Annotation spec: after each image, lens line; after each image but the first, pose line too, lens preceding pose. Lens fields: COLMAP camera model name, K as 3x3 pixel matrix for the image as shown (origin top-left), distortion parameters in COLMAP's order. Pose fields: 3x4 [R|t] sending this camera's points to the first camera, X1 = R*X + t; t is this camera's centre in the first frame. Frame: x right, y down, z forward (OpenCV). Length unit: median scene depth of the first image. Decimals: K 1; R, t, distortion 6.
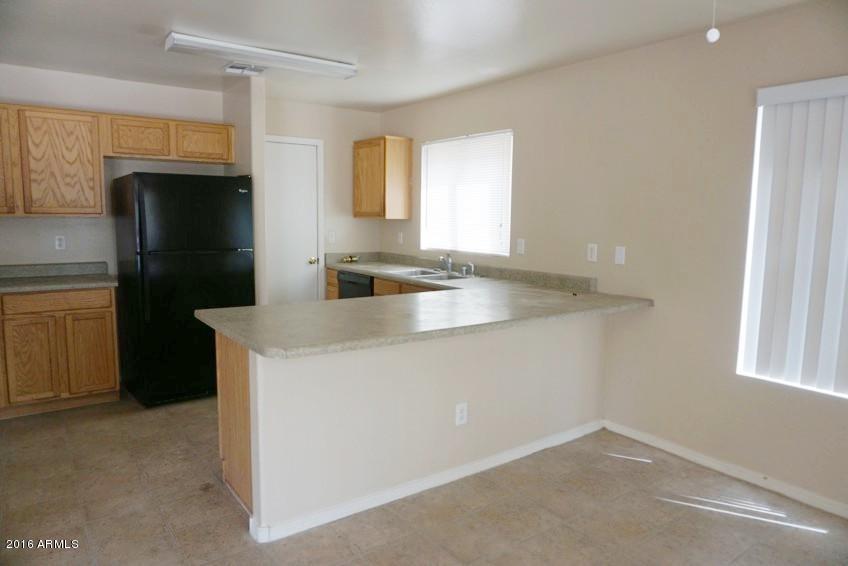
lens RADIAL K [[556.8, 0, 423.9], [0, 556.8, 283.1], [0, 0, 1]] dist [-0.034693, 0.010331]
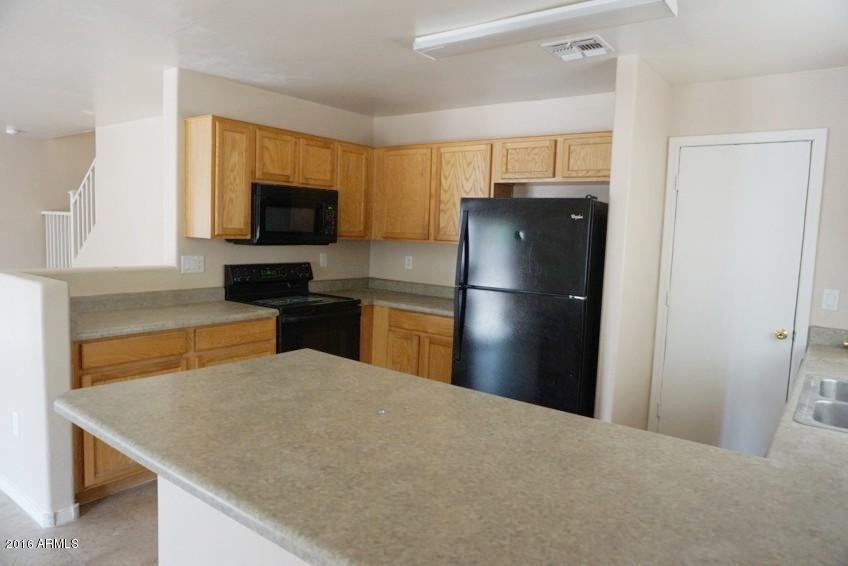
lens RADIAL K [[556.8, 0, 424.2], [0, 556.8, 285.0], [0, 0, 1]] dist [-0.034693, 0.010331]
pose [[0.297396, 0.097907, -0.949721, 0.335306], [-0.147741, 0.987466, 0.055534, -0.093982], [0.943254, 0.123797, 0.308133, 0.624877]]
